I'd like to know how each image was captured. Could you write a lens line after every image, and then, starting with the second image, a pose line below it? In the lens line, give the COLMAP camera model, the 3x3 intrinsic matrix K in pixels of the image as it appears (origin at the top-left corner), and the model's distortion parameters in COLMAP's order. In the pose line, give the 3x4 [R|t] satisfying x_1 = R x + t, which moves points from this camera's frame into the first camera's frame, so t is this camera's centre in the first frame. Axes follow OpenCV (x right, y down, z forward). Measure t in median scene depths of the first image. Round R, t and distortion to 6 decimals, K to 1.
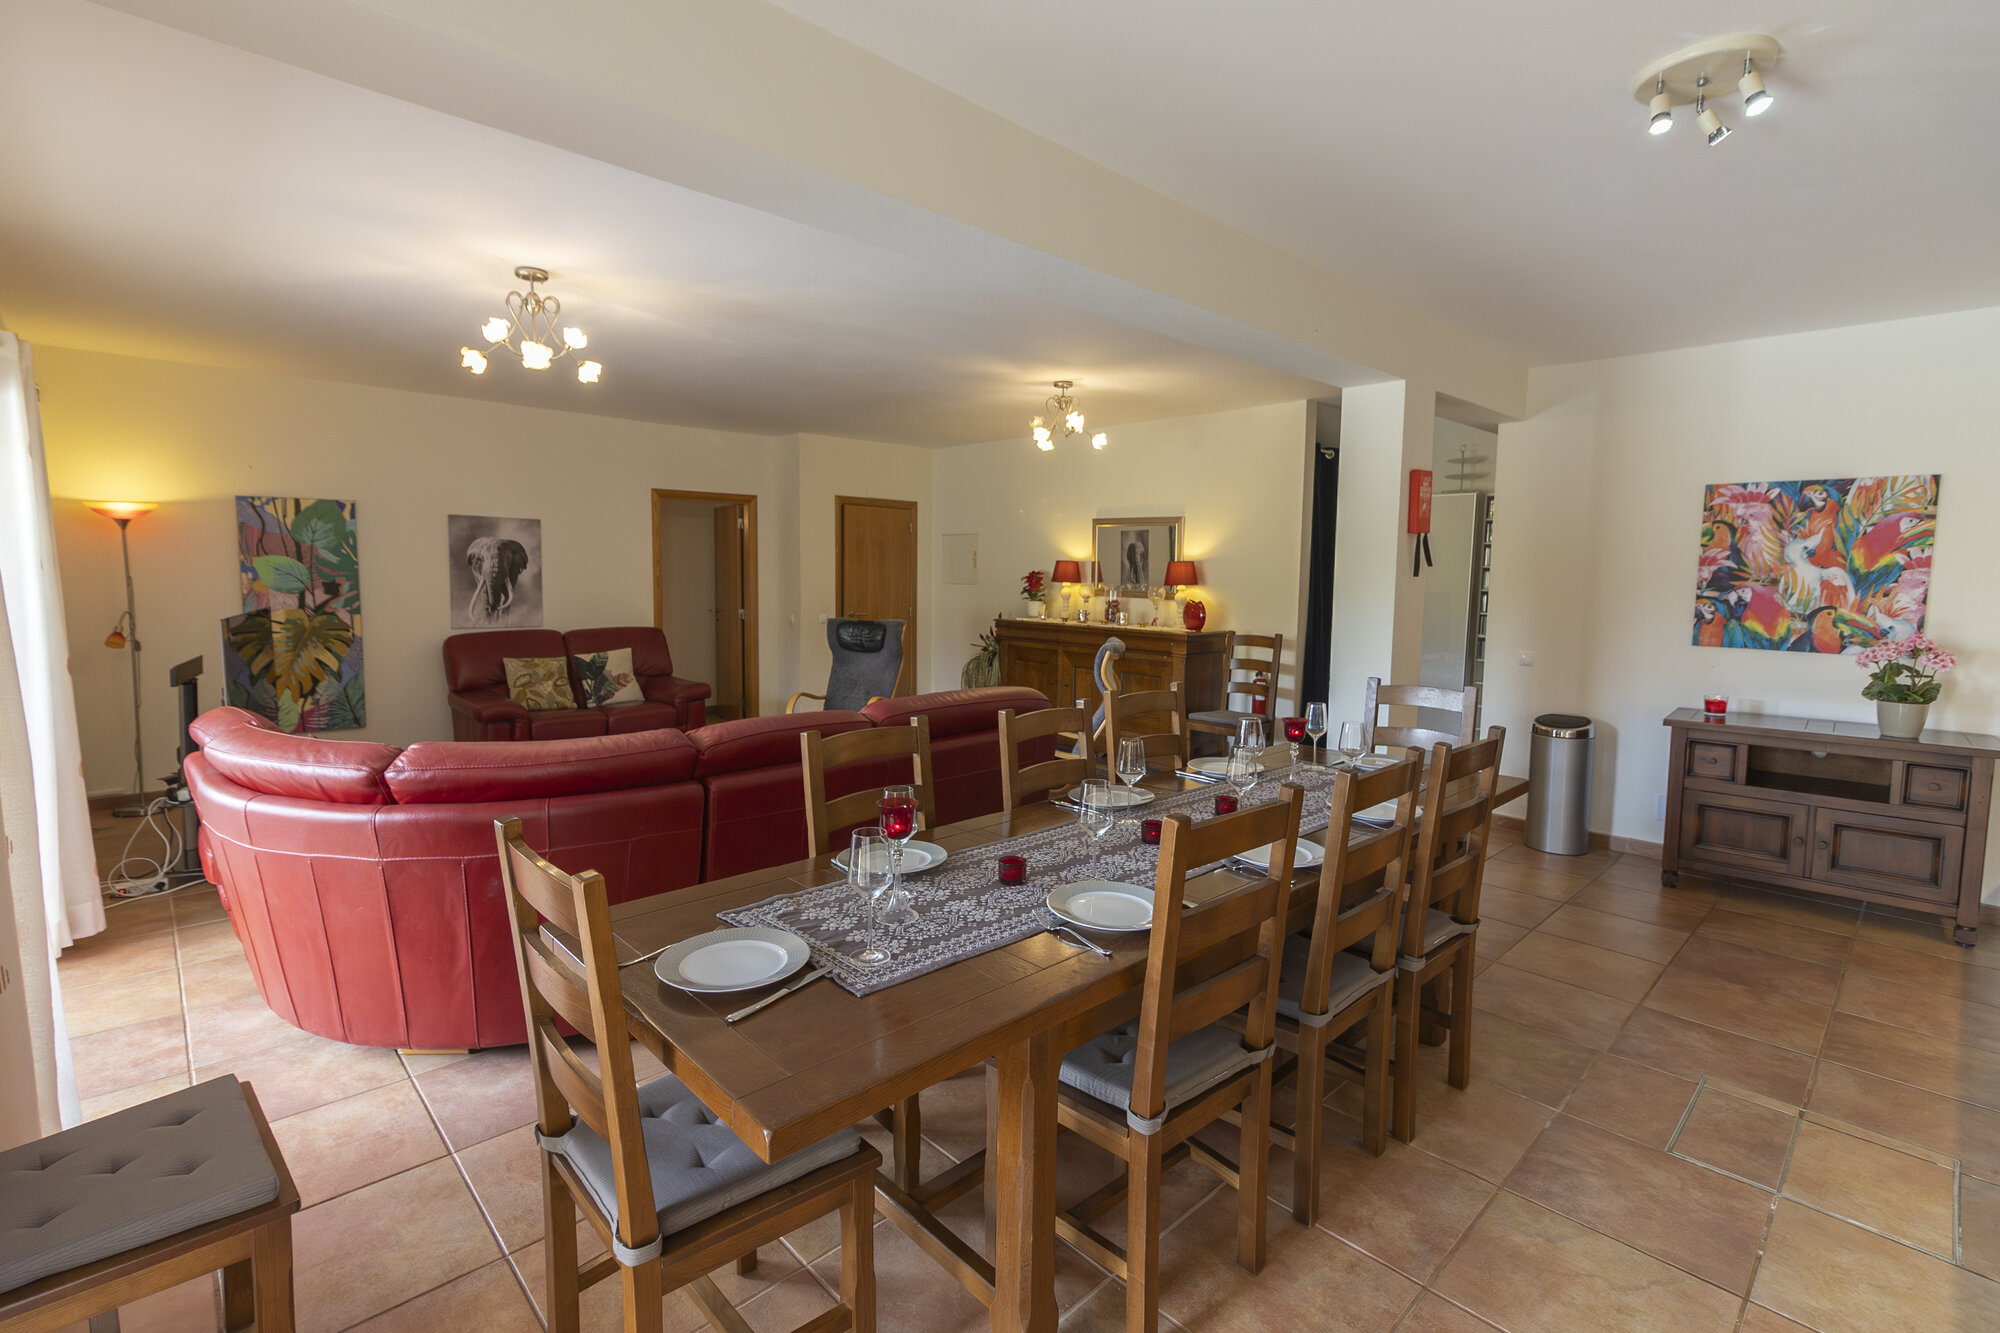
lens RADIAL K [[914.1, 0, 990.5], [0, 914.1, 651.4], [0, 0, 1]] dist [0.003107, 0.000675]
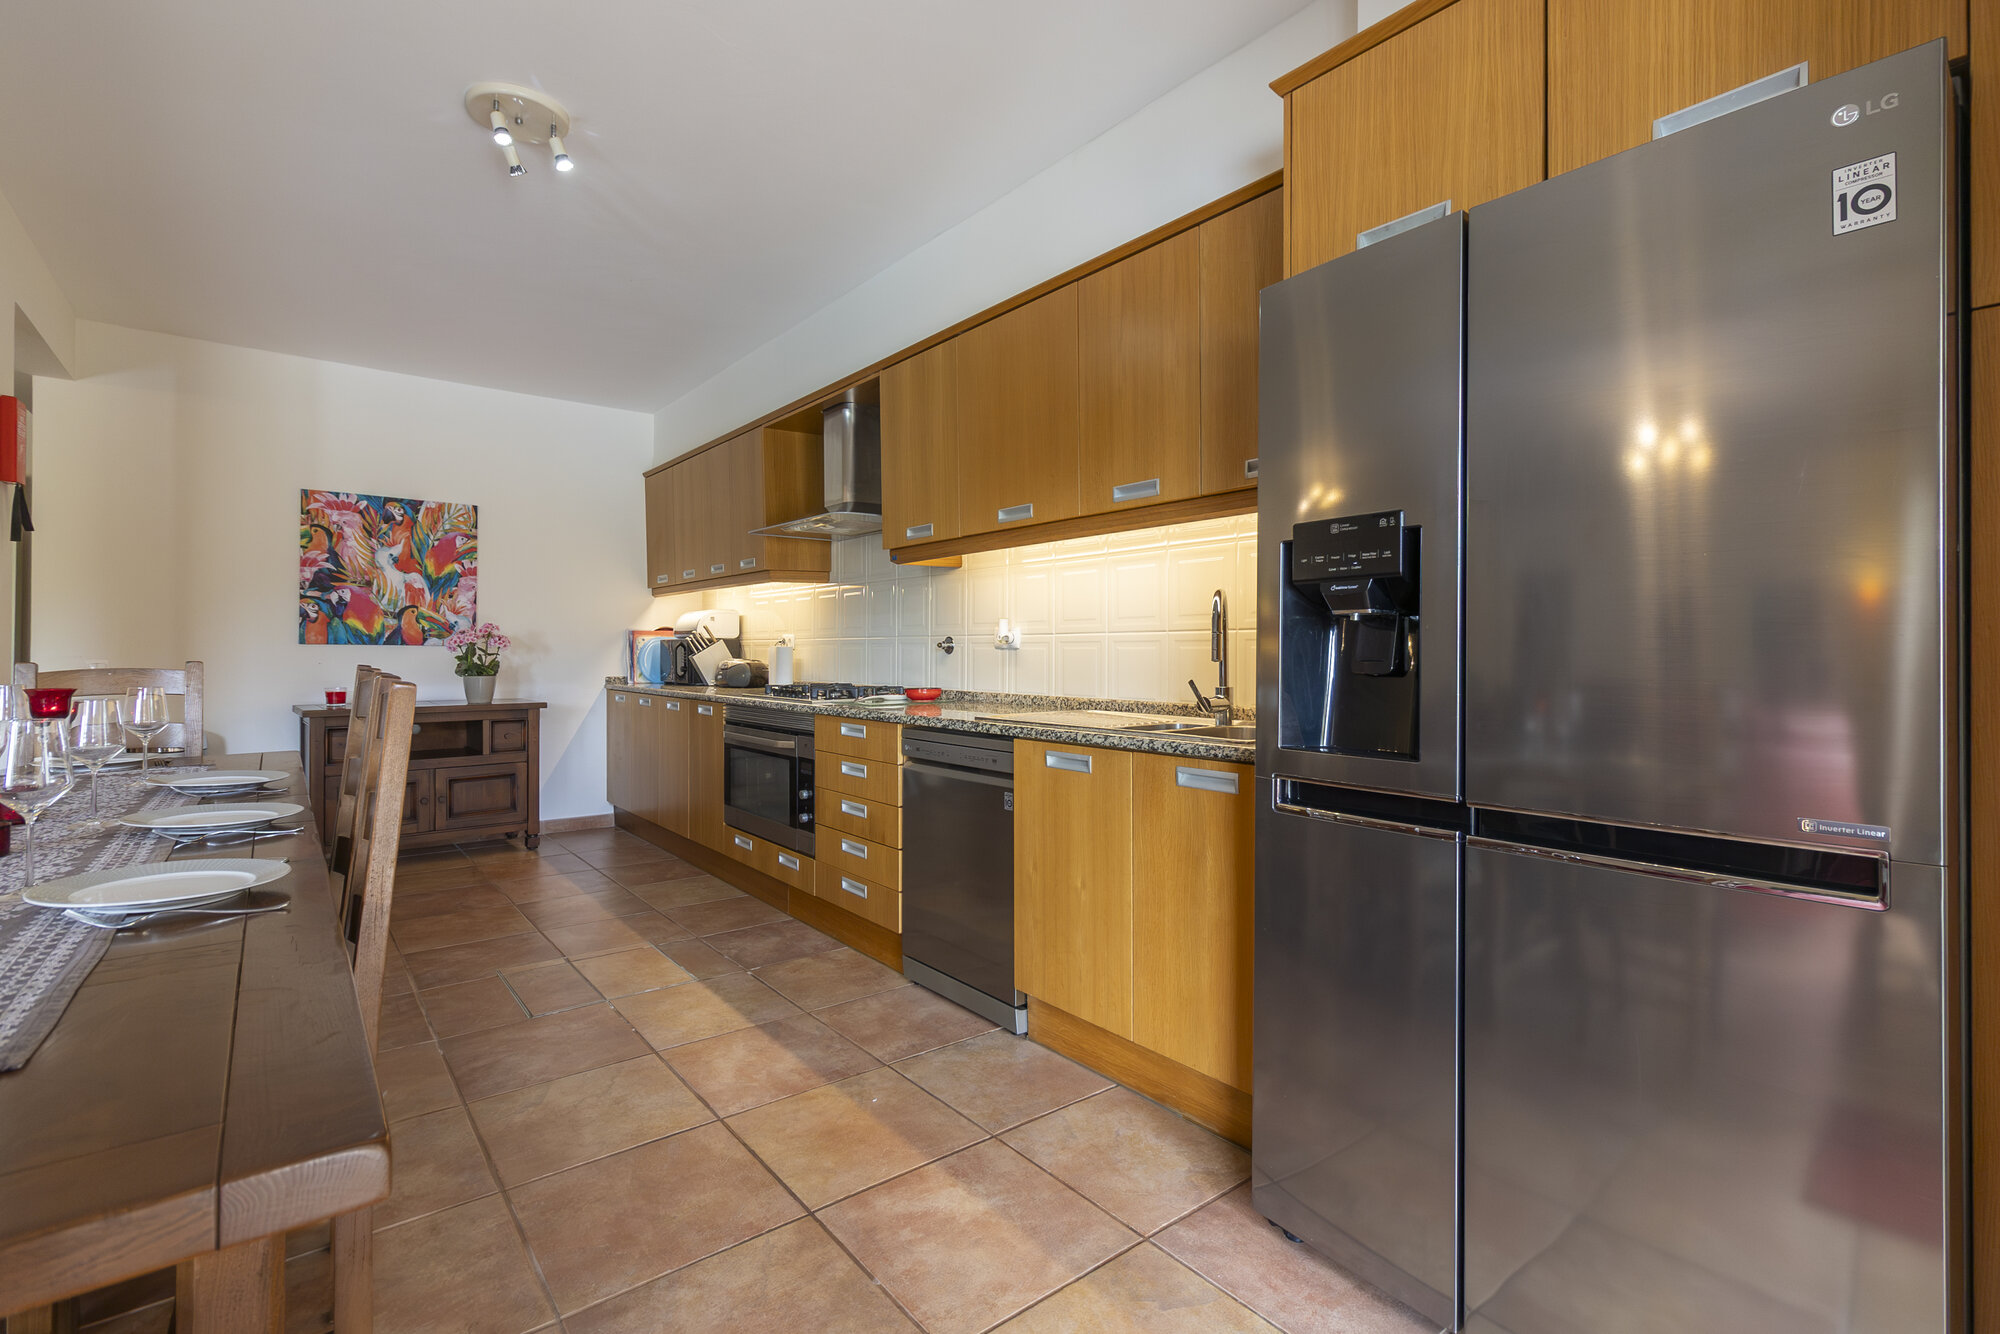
lens RADIAL K [[914.1, 0, 994.5], [0, 914.1, 652.9], [0, 0, 1]] dist [0.003107, 0.000675]
pose [[0.080238, -0.010949, 0.996716, -0.208064], [0.089973, 0.995937, 0.003697, 0.075295], [-0.992707, 0.089381, 0.080897, 0.159044]]
